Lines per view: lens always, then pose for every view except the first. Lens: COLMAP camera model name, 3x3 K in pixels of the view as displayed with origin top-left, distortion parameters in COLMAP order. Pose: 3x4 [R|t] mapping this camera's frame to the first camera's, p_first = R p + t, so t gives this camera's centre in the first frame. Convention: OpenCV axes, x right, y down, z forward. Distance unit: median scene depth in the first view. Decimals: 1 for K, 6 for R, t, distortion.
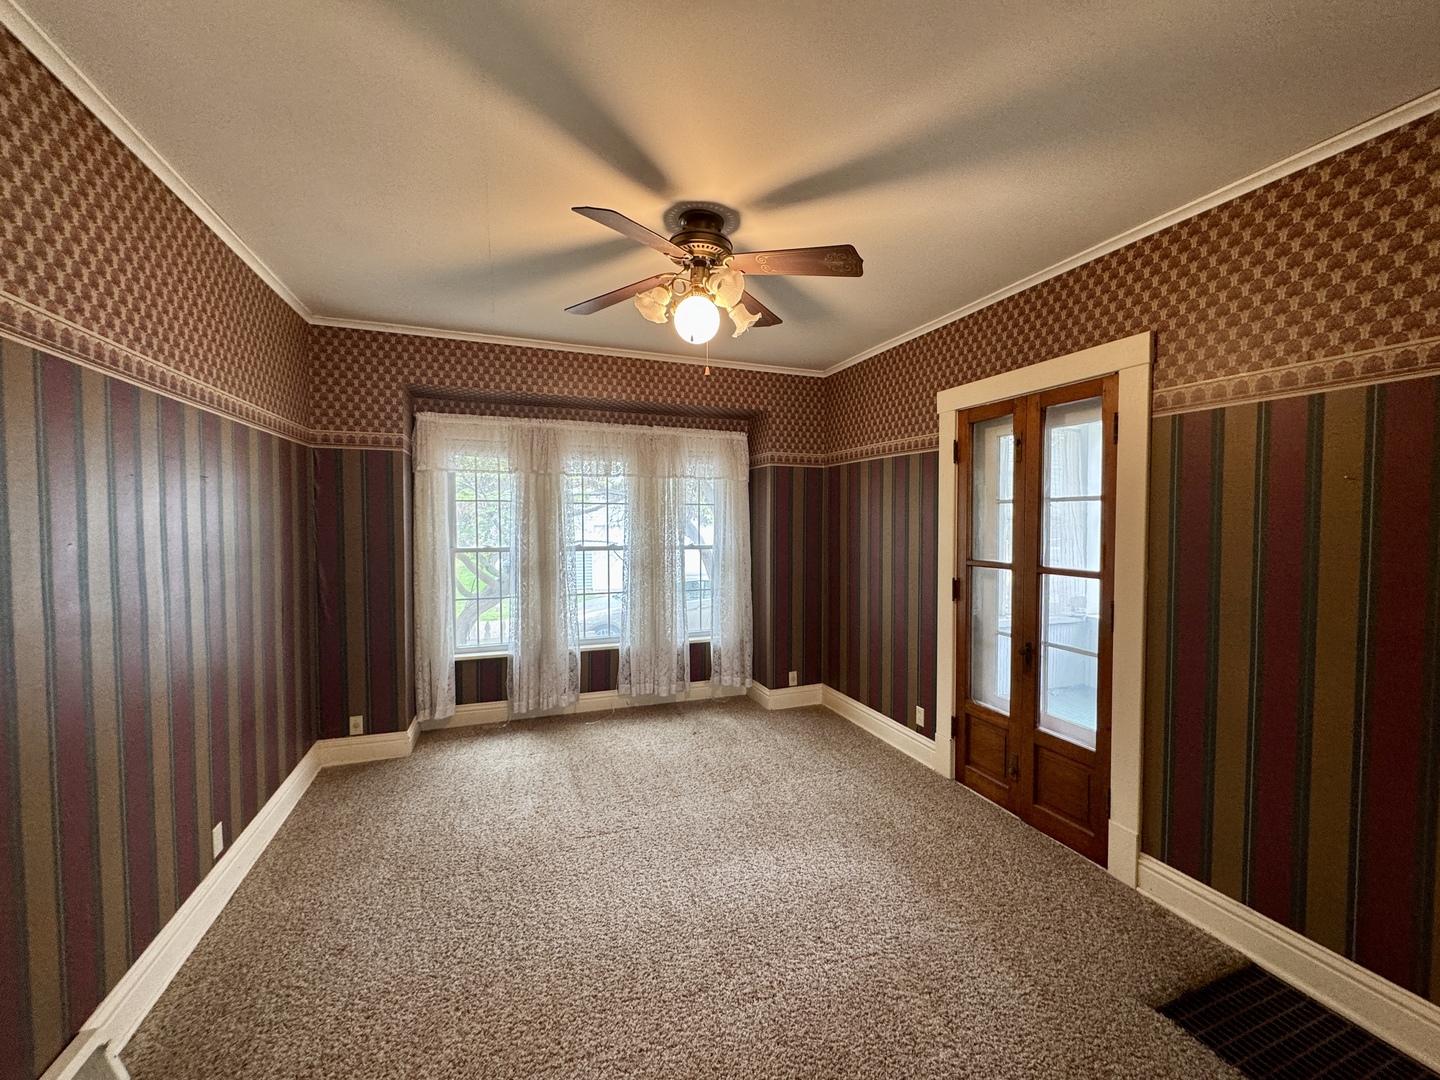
lens RADIAL K [[570.3, 0, 721.7], [0, 570.3, 537.1], [0, 0, 1]] dist [-0.002451, 0.000111]
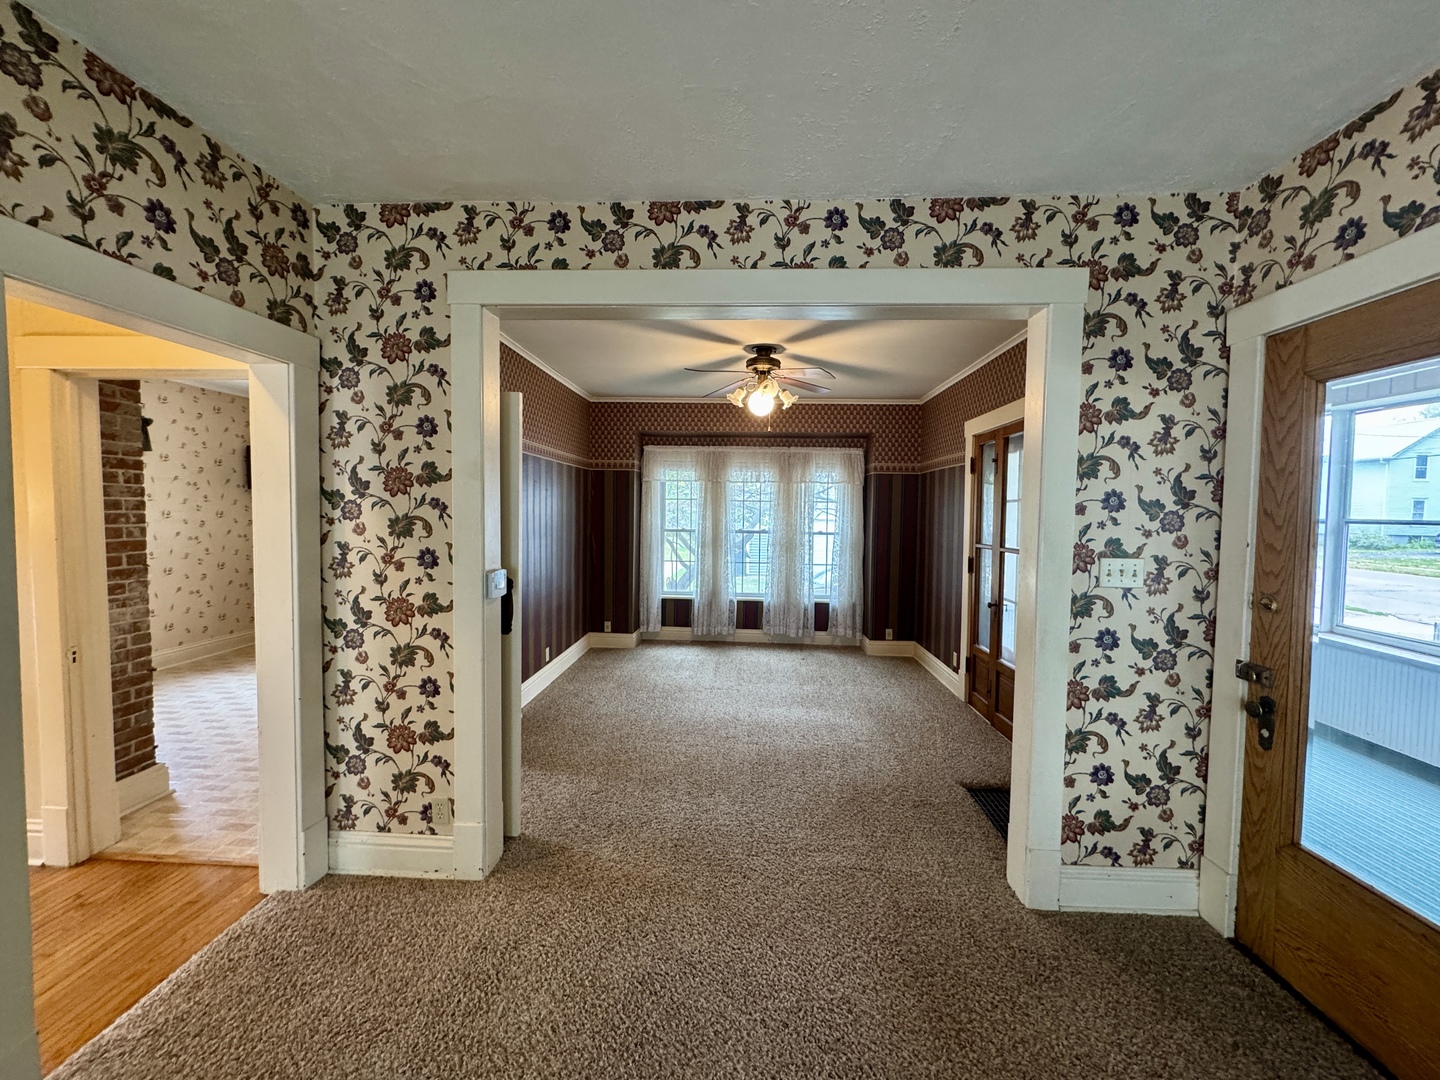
lens RADIAL K [[570.3, 0, 721.7], [0, 570.3, 537.1], [0, 0, 1]] dist [-0.002451, 0.000111]
pose [[0.915497, 0.029347, -0.401253, 0.339794], [-0.026154, 0.999568, 0.013433, 0.017564], [0.401474, -0.001803, 0.915869, -0.422242]]
